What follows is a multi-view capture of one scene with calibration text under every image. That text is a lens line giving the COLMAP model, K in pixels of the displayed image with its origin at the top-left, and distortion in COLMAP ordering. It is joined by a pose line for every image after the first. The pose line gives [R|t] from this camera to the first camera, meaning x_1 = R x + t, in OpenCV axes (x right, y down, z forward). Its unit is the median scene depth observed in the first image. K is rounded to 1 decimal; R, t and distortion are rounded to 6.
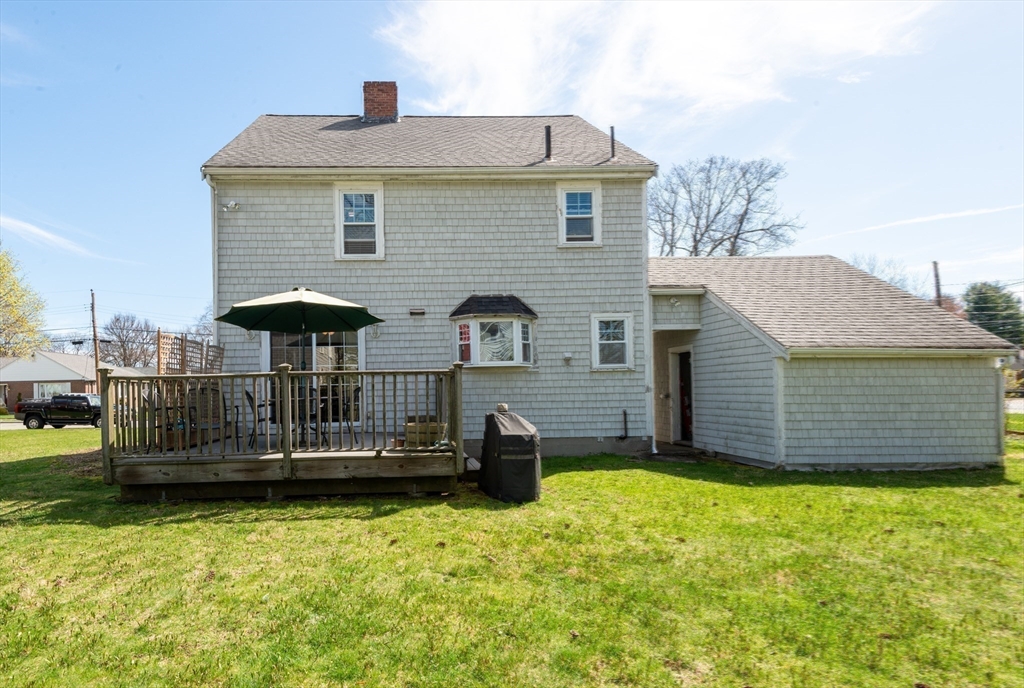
lens RADIAL K [[503.7, 0, 443.2], [0, 503.7, 386.5], [0, 0, 1]] dist [0.012586, -0.002719]
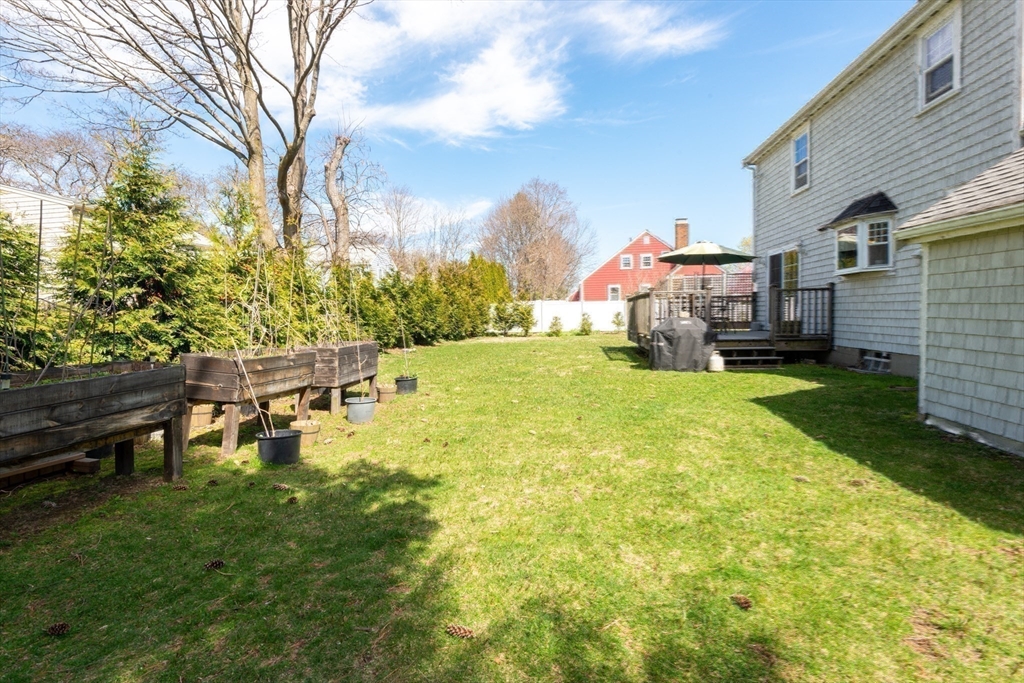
lens RADIAL K [[486.4, 0, 512.6], [0, 486.4, 335.8], [0, 0, 1]] dist [0.001823, -0.002922]
pose [[-0.158813, 0.064689, -0.985187, 1.109293], [0.026981, 0.997763, 0.061166, 0.004966], [0.986940, -0.016867, -0.160203, 0.488145]]
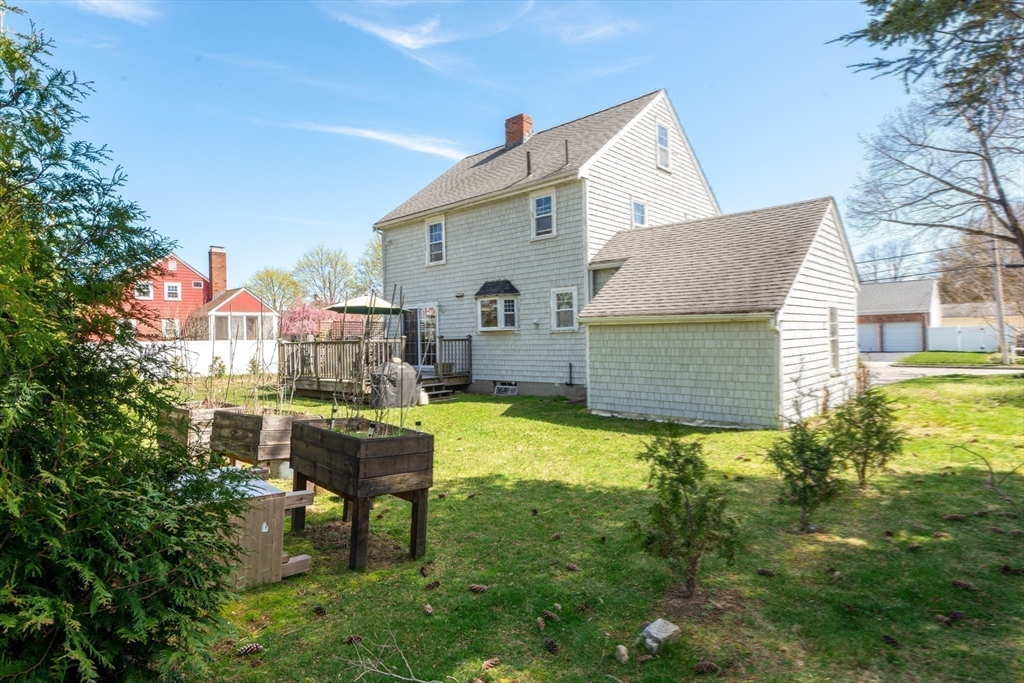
lens RADIAL K [[554.9, 0, 531.2], [0, 554.9, 339.4], [0, 0, 1]] dist [-0.002550, -0.000303]
pose [[0.731395, 0.001192, -0.681953, 1.245442], [0.012388, 0.999810, 0.015034, -0.035639], [0.681842, -0.019444, 0.731241, -0.092203]]
